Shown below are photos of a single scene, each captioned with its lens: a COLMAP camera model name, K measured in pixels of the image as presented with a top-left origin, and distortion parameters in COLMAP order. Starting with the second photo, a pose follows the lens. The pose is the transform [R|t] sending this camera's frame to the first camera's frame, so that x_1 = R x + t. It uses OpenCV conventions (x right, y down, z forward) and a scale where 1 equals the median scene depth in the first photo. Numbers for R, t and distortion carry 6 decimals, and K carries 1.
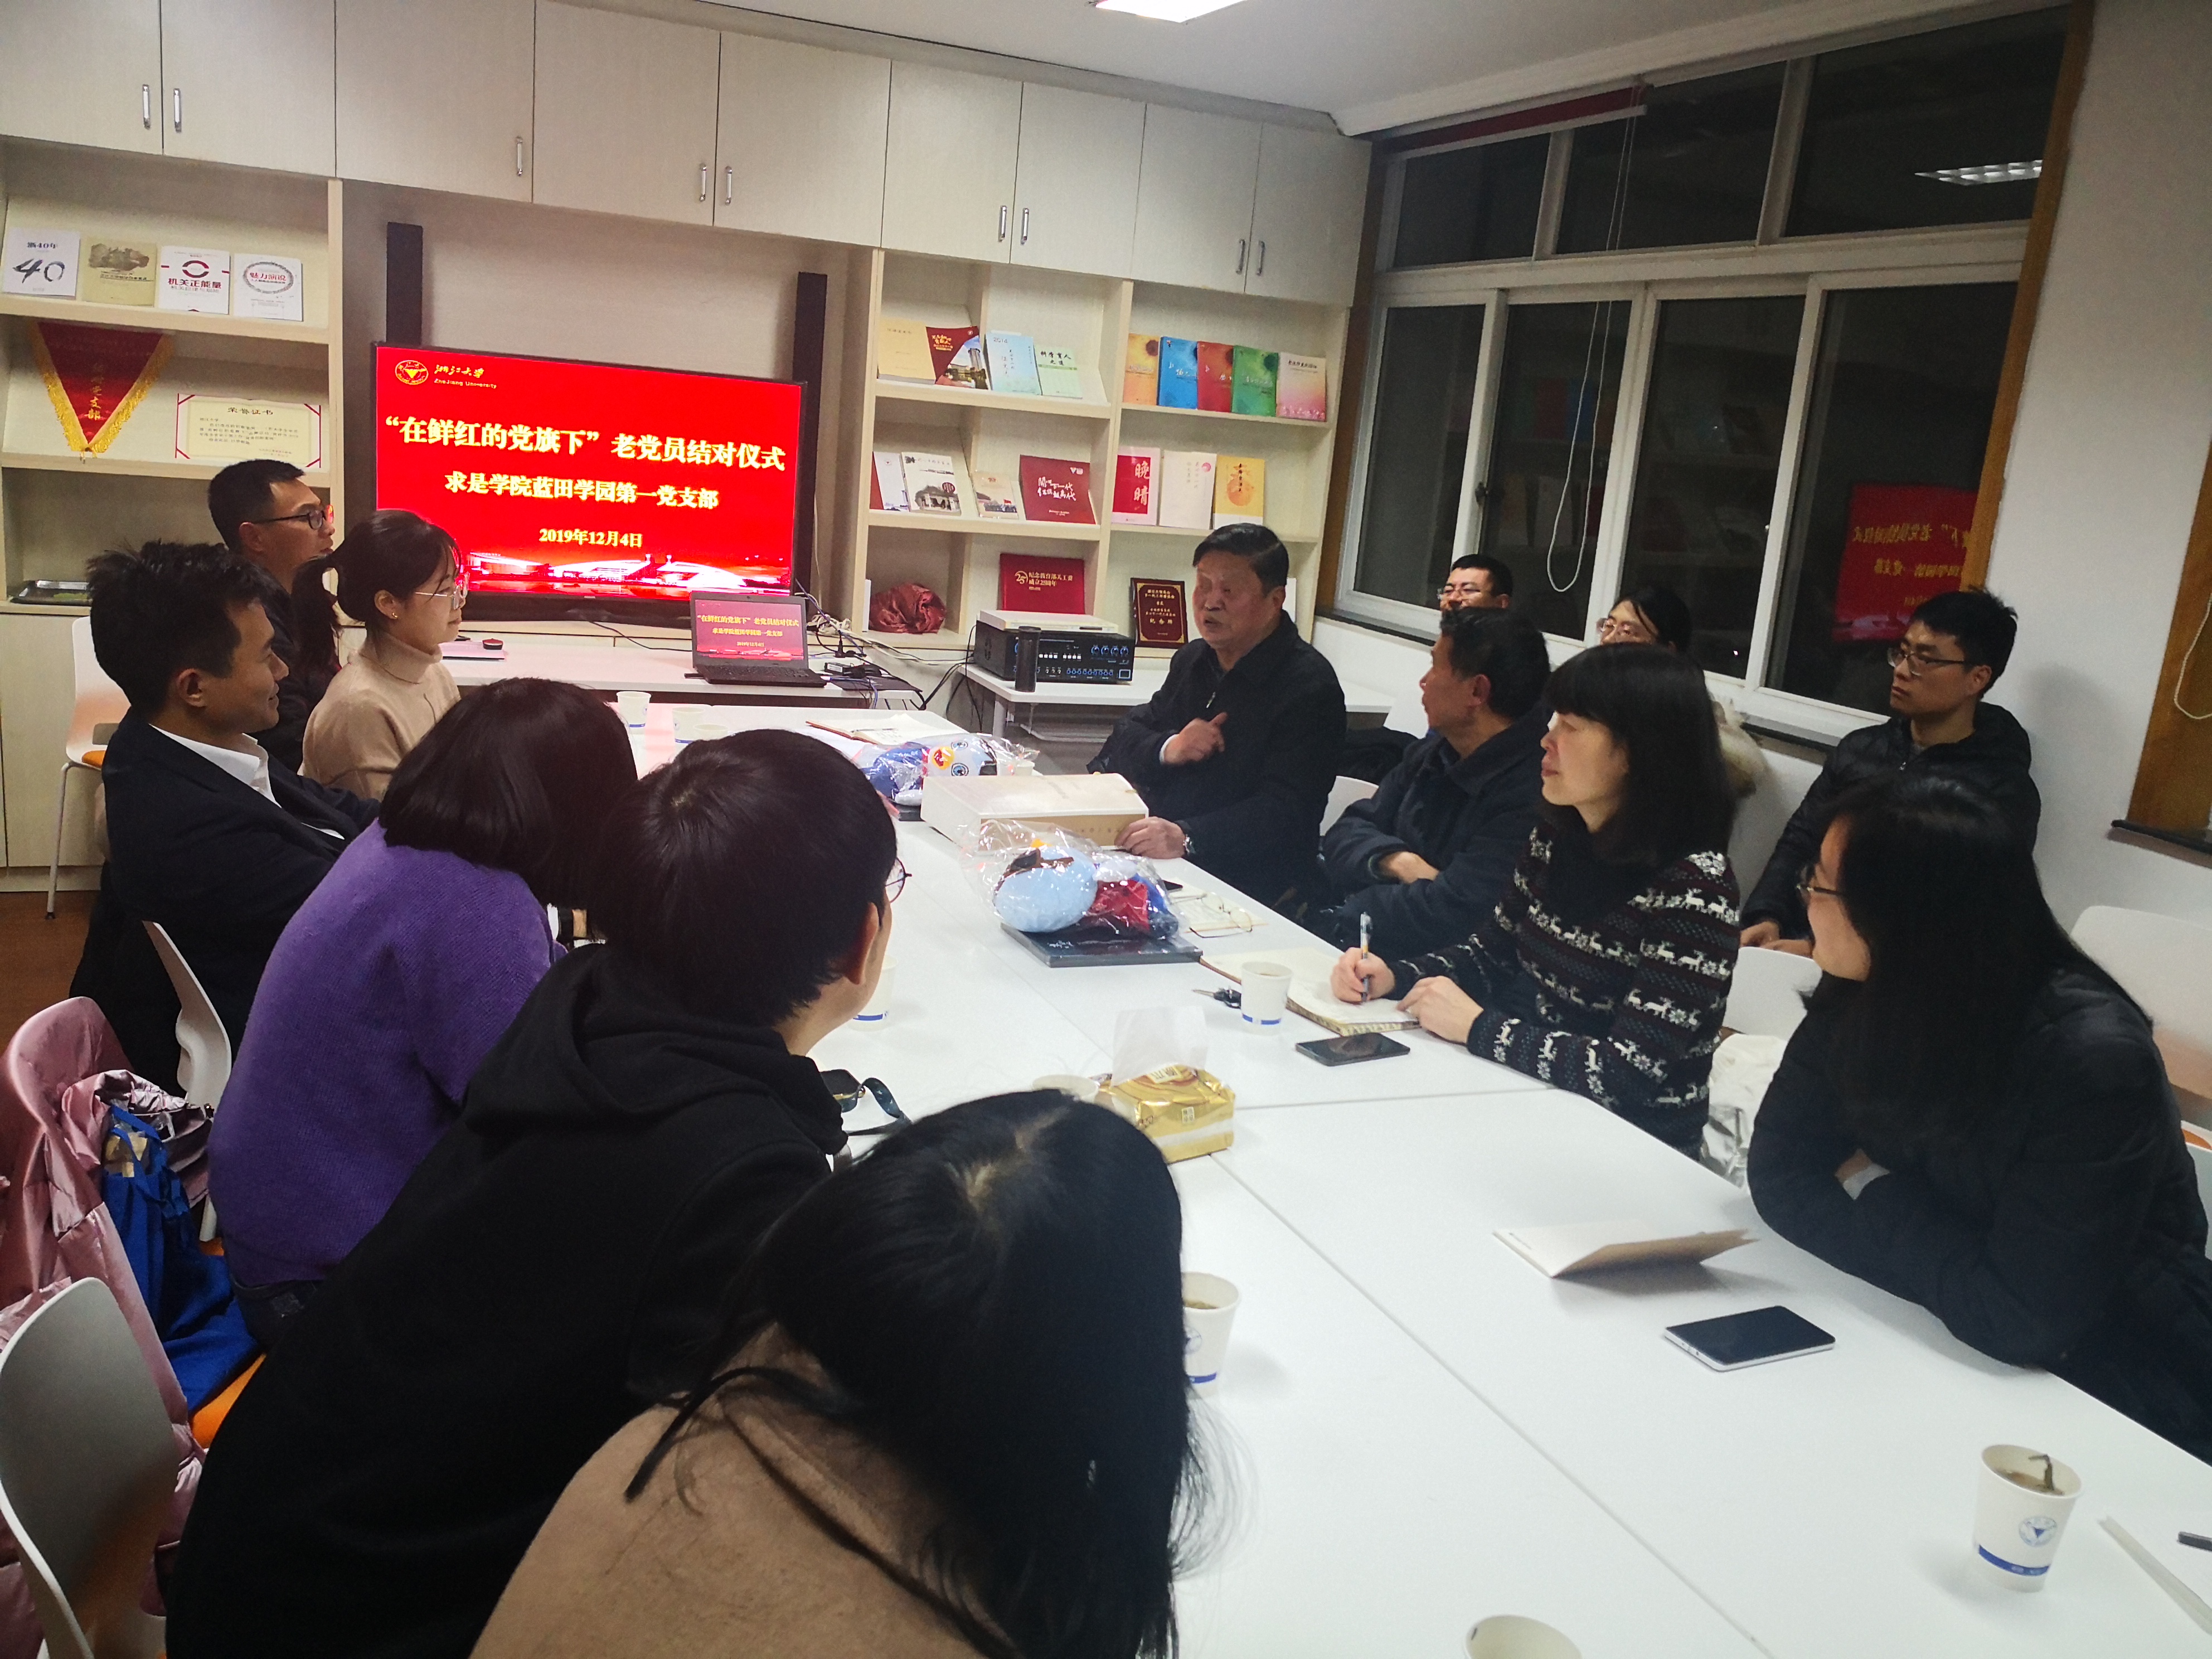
lens RADIAL K [[1815.4, 0, 1106.0], [0, 1815.4, 829.5], [0, 0, 1]] dist [-0.003521, -0.008931]
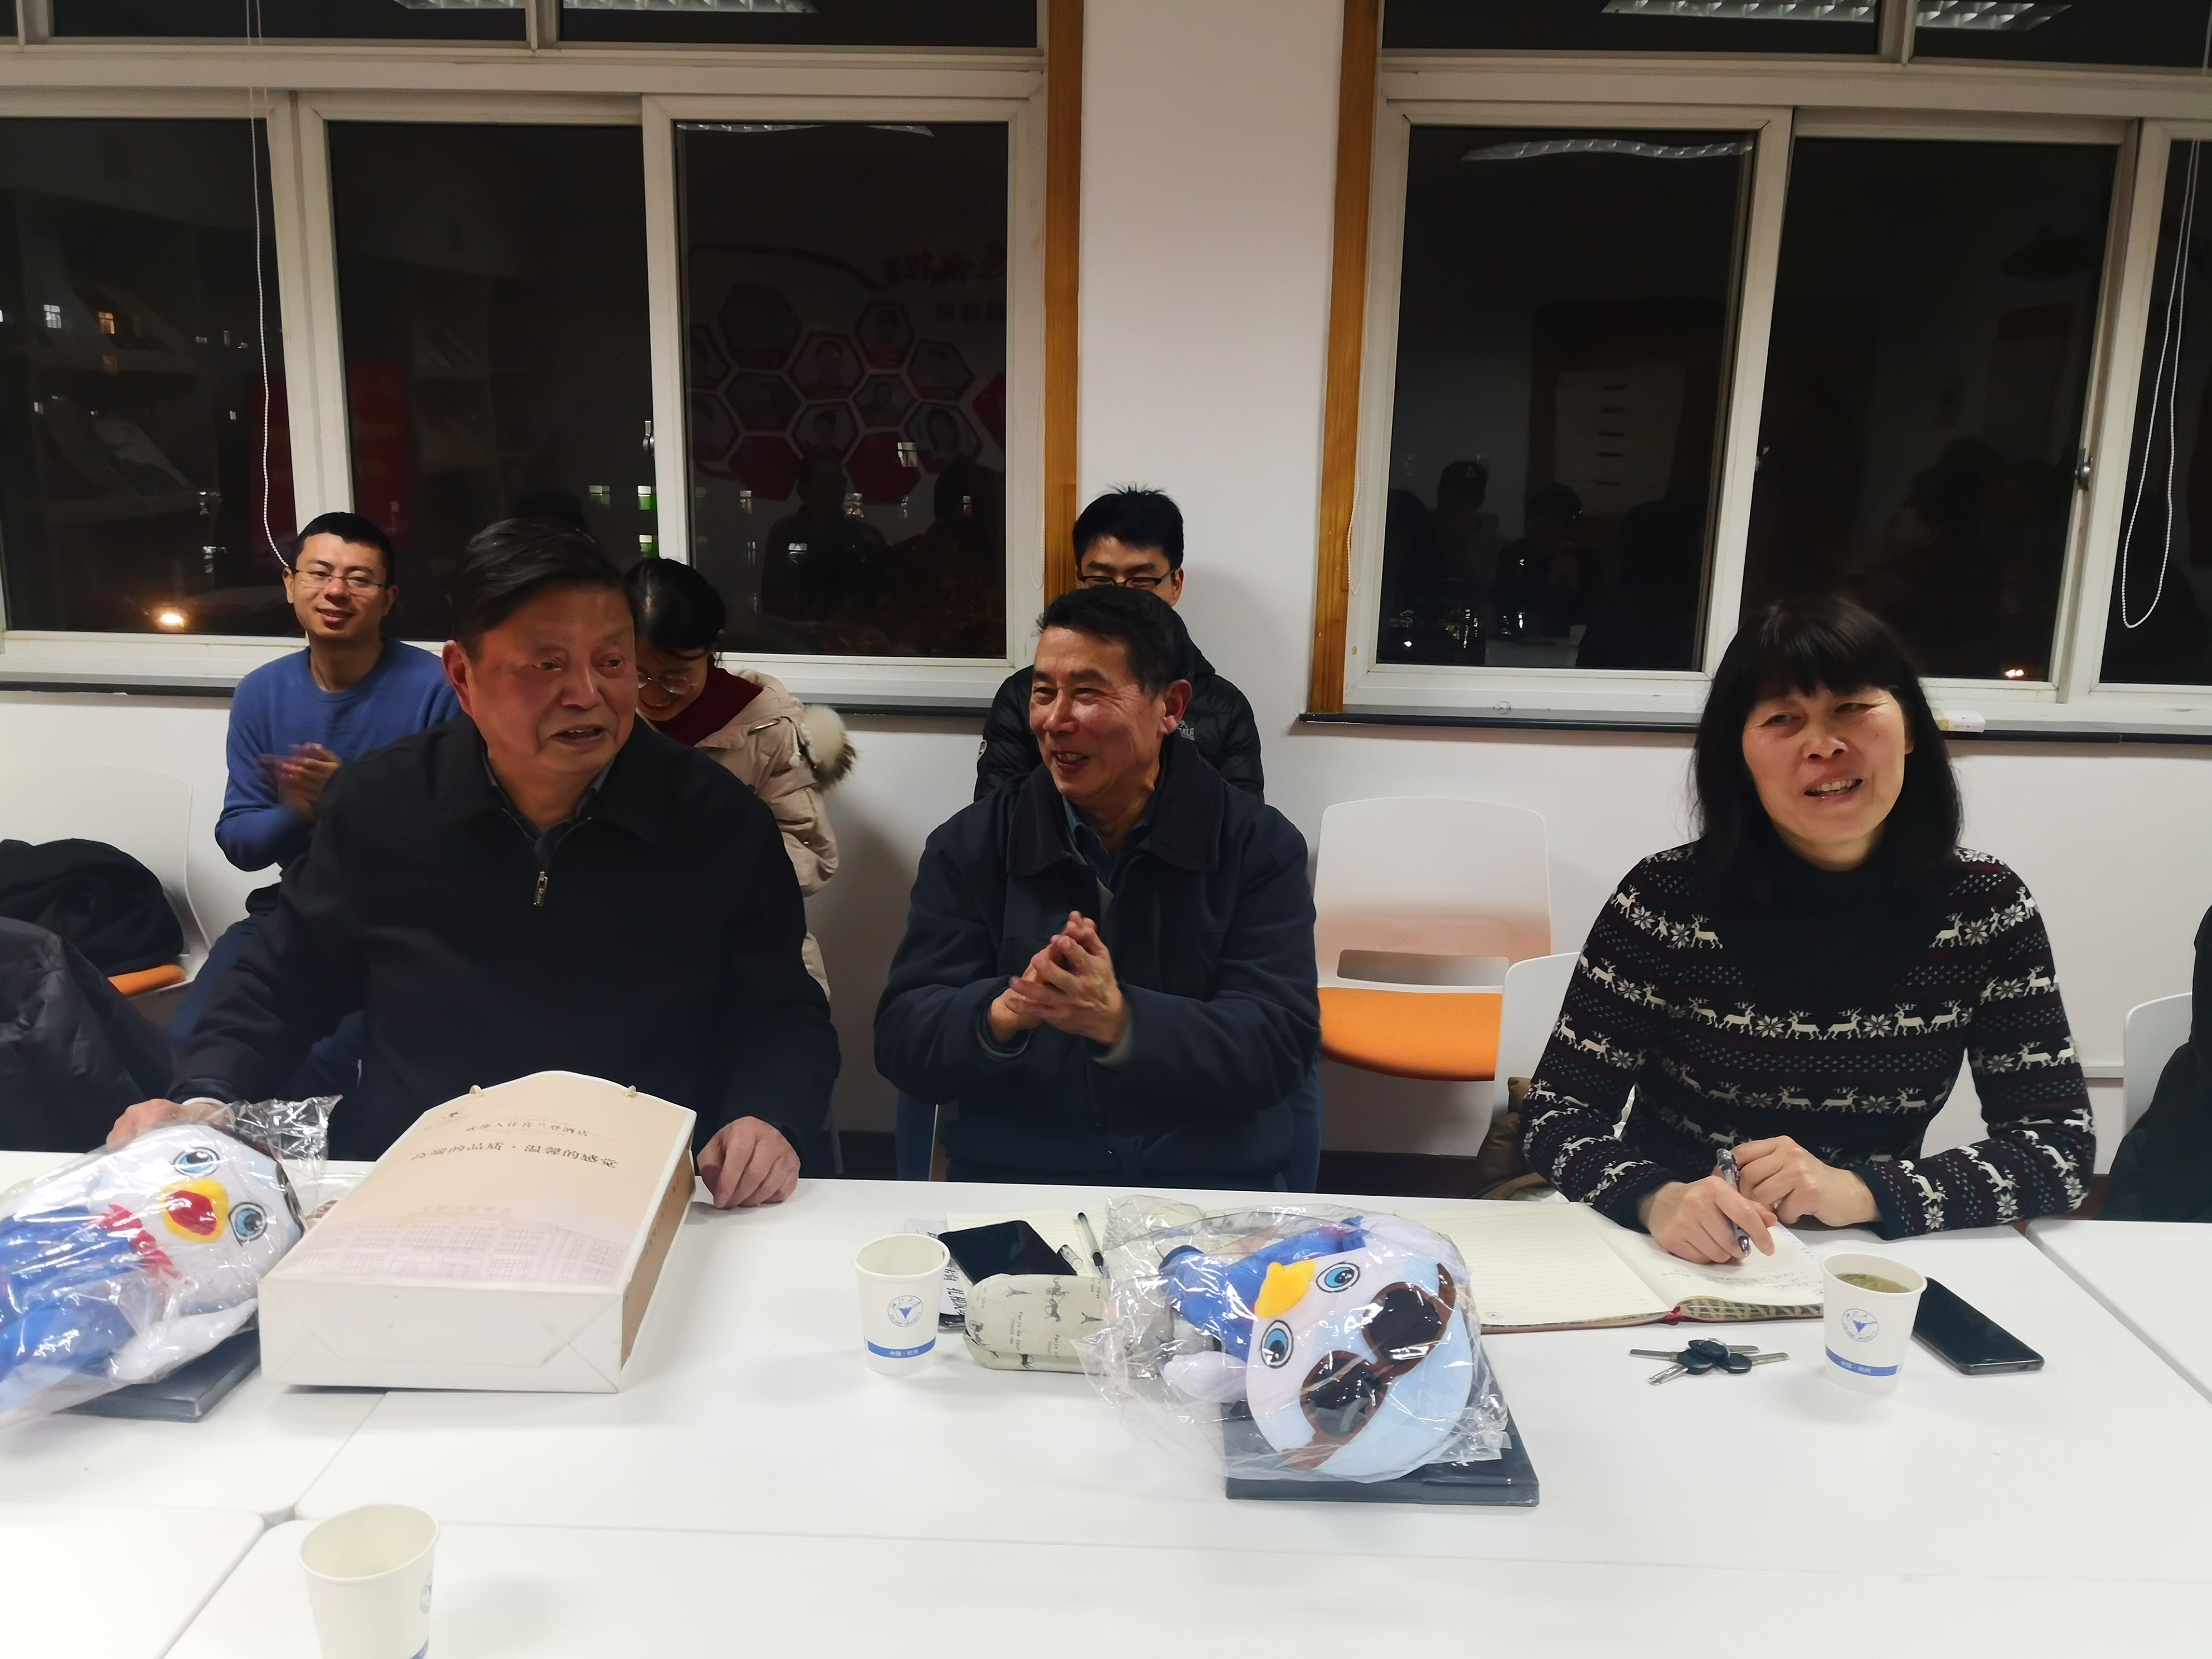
lens RADIAL K [[1815.4, 0, 1106.0], [0, 1815.4, 829.5], [0, 0, 1]] dist [-0.003521, -0.008931]
pose [[0.396128, -0.275221, 0.875977, -0.309113], [0.210679, 0.955812, 0.205033, -0.148882], [-0.893698, 0.103330, 0.436607, 0.603617]]
